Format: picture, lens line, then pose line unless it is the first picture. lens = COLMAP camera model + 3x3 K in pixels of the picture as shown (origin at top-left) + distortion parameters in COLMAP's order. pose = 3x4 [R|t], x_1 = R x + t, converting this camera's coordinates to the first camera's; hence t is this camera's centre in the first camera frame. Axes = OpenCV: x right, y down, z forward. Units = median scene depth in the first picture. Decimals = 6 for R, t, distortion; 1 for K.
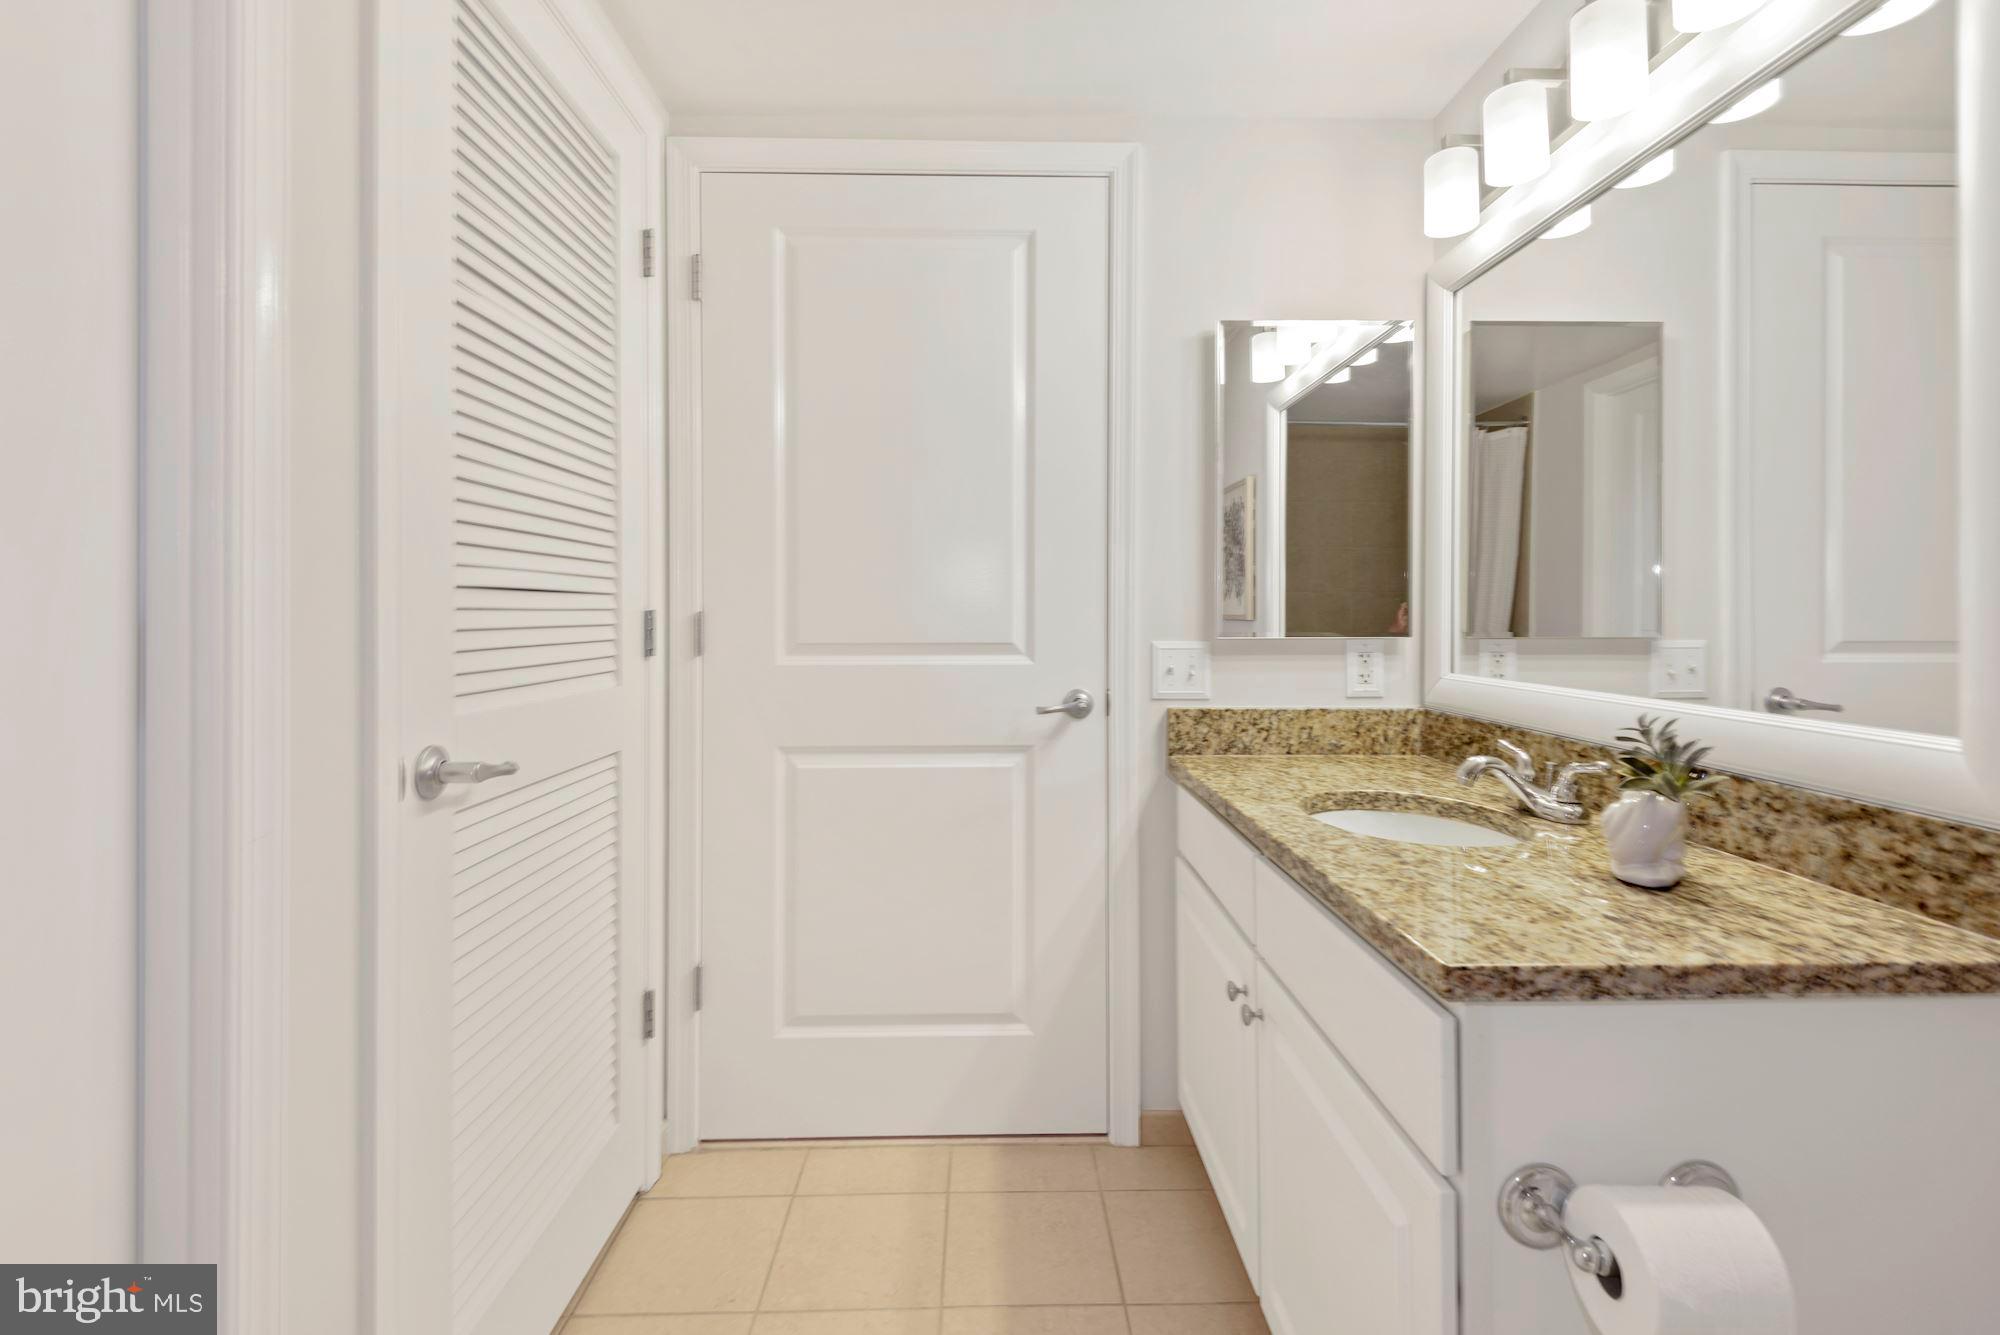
lens RADIAL K [[929.8, 0, 989.0], [0, 929.8, 608.2], [0, 0, 1]] dist [0.020068, -0.016457]
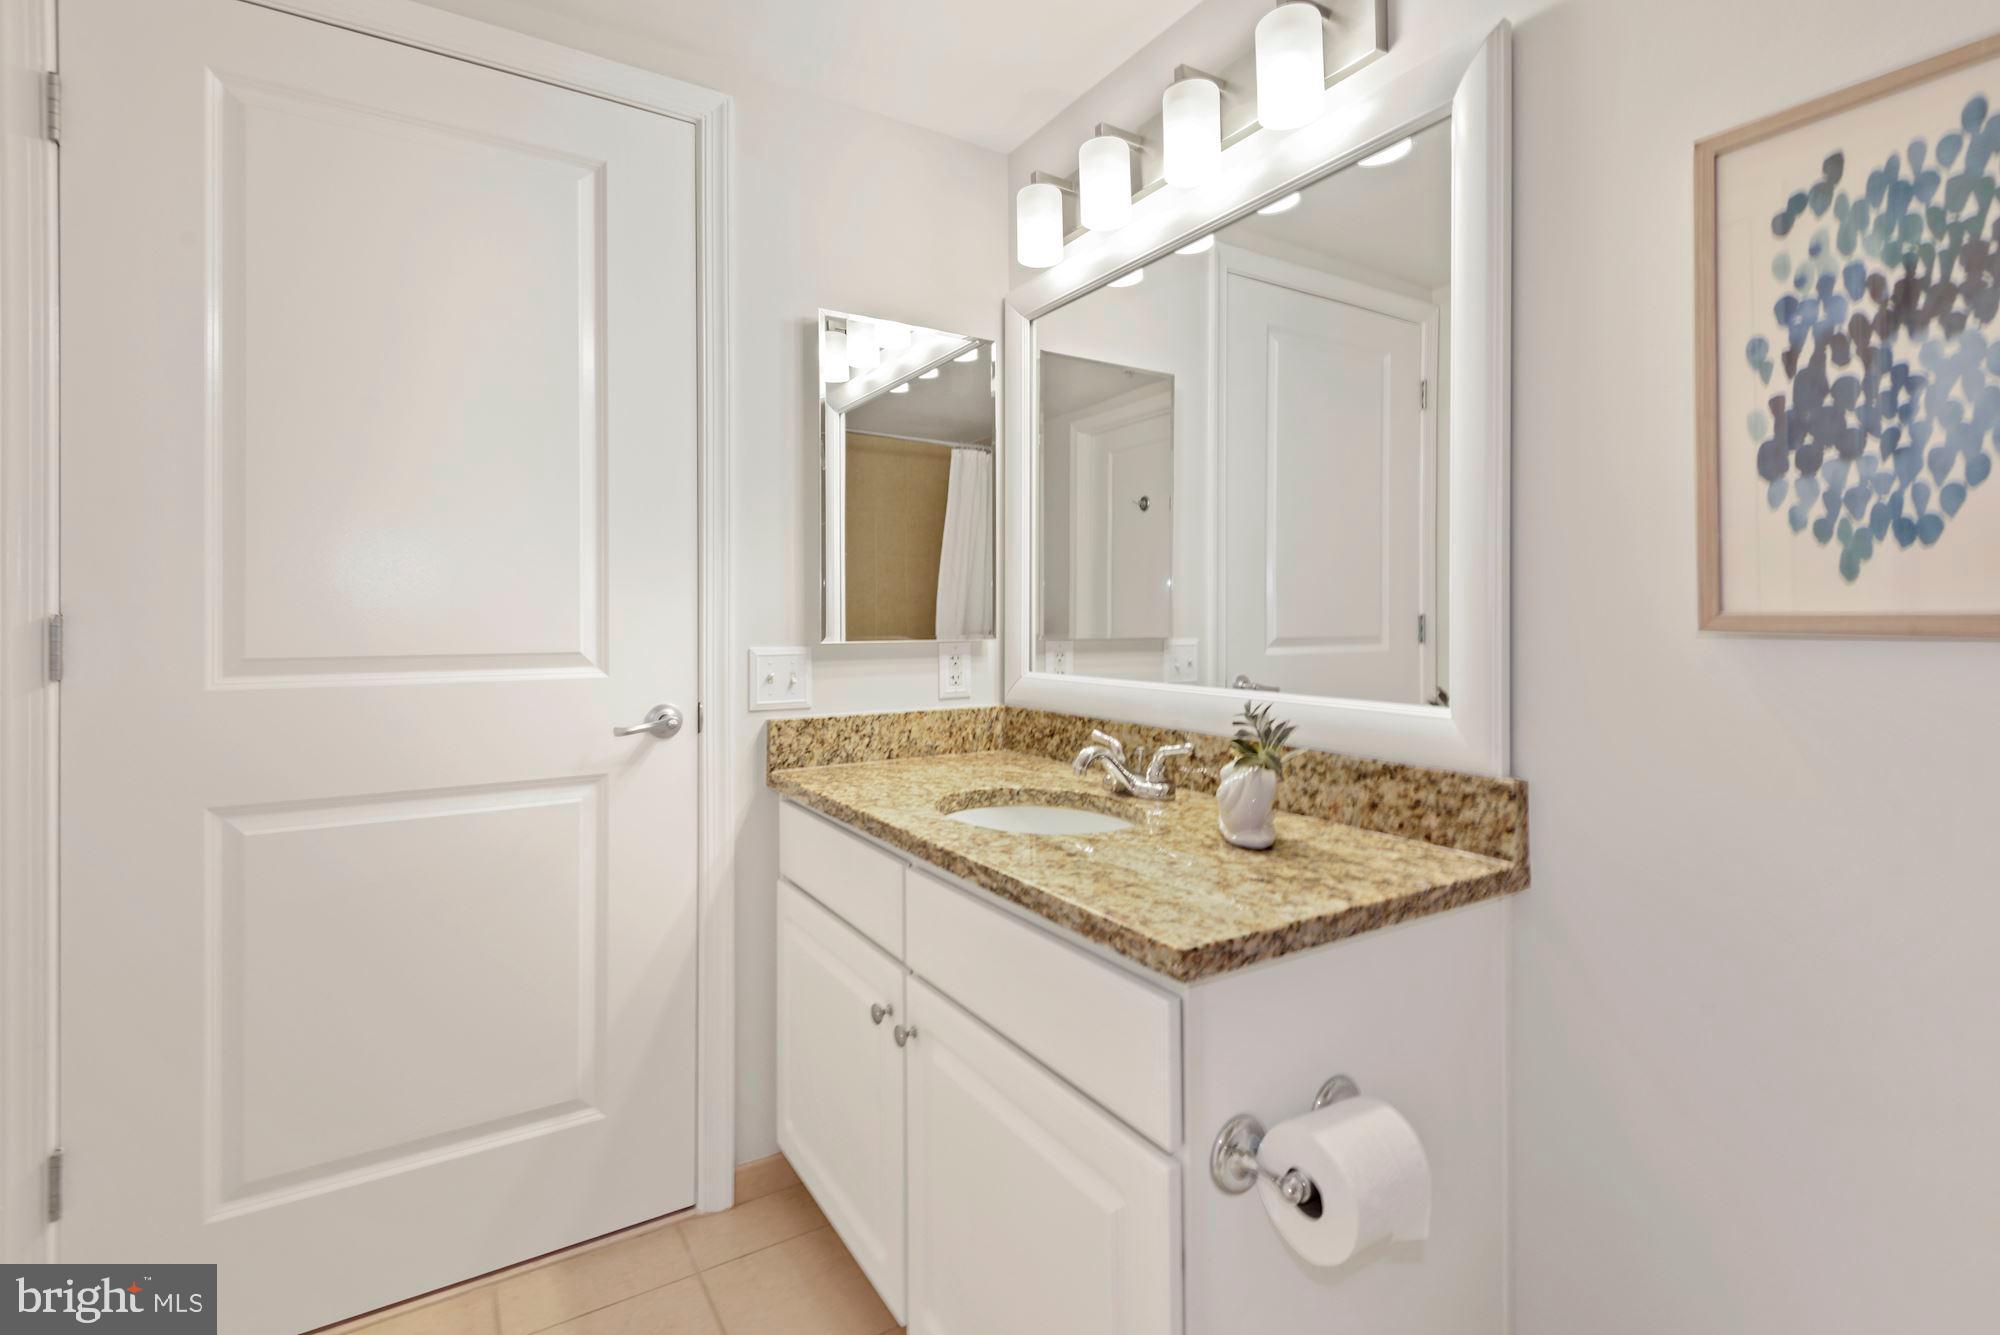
lens RADIAL K [[935.2, 0, 1013.5], [0, 935.2, 615.9], [0, 0, 1]] dist [0.025823, -0.014865]
pose [[0.848571, 0.000766, 0.529081, -0.120080], [-0.001908, 0.999997, 0.001613, 0.003342], [-0.529078, -0.002378, 0.848570, 0.109311]]
